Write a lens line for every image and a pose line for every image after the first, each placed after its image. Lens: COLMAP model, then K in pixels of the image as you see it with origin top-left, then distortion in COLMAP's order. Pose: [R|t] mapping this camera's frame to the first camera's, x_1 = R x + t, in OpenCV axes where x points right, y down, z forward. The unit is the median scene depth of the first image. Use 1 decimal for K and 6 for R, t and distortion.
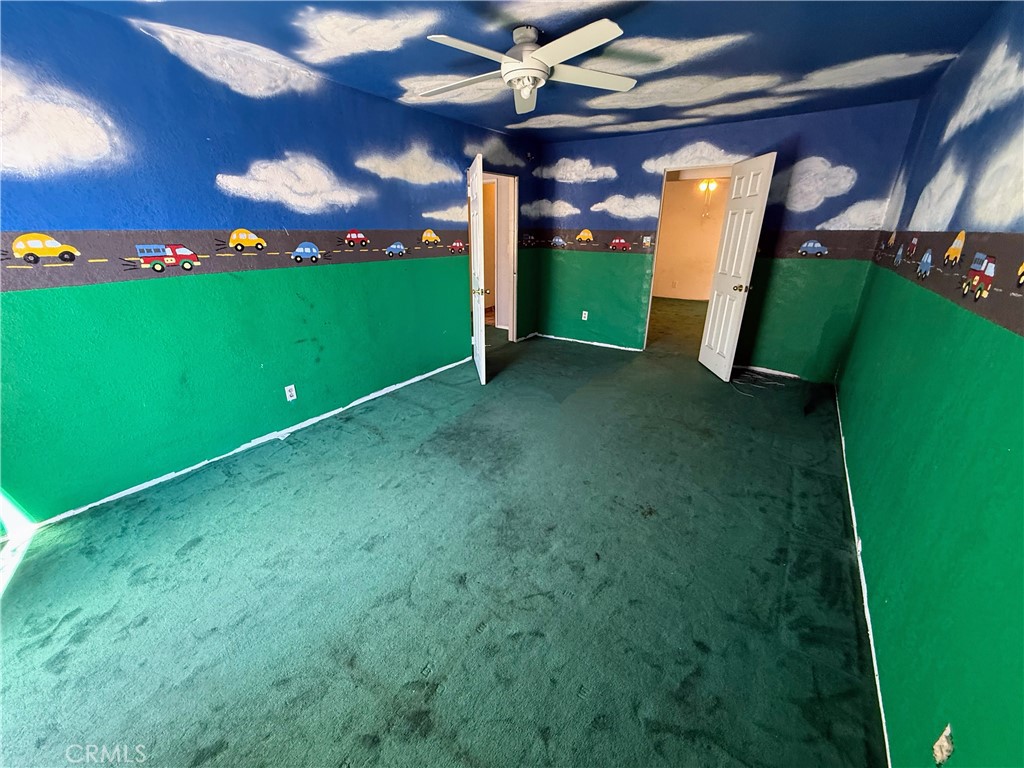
lens RADIAL K [[408.5, 0, 512.8], [0, 408.5, 383.7], [0, 0, 1]] dist [-0.001792, 0.000646]
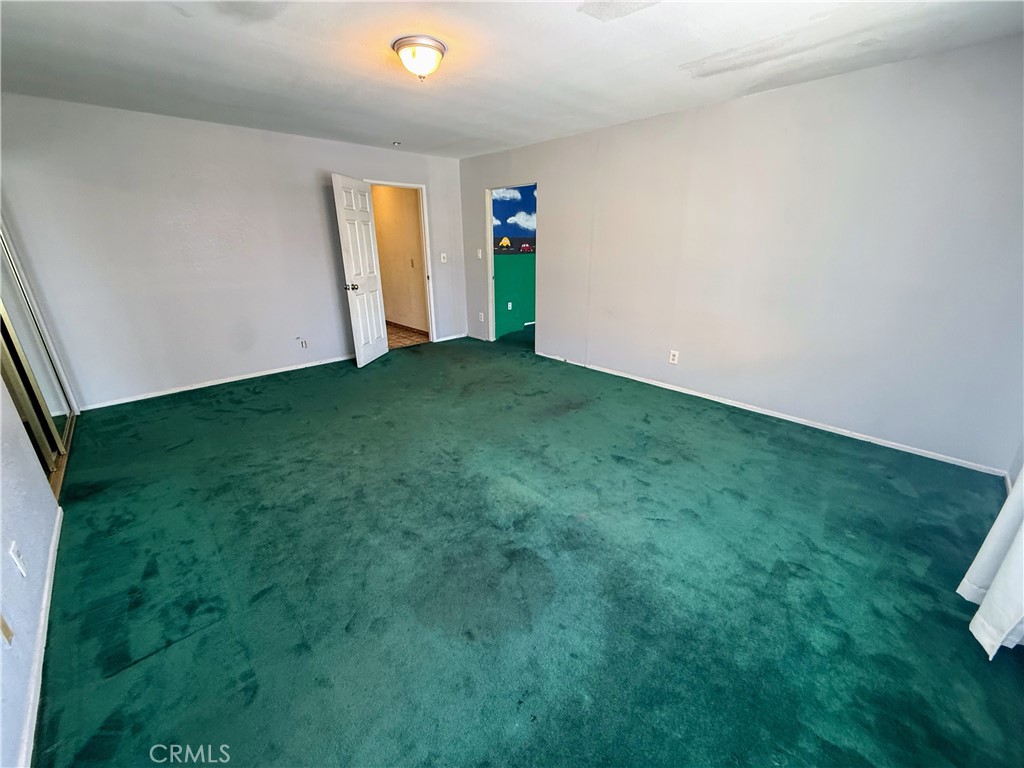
lens RADIAL K [[408.5, 0, 511.8], [0, 408.5, 386.0], [0, 0, 1]] dist [-0.001792, 0.000646]
pose [[0.231085, -0.329745, 0.915351, -1.148255], [0.364548, 0.901623, 0.232768, -0.258767], [-0.902056, 0.279900, 0.328560, 0.720302]]
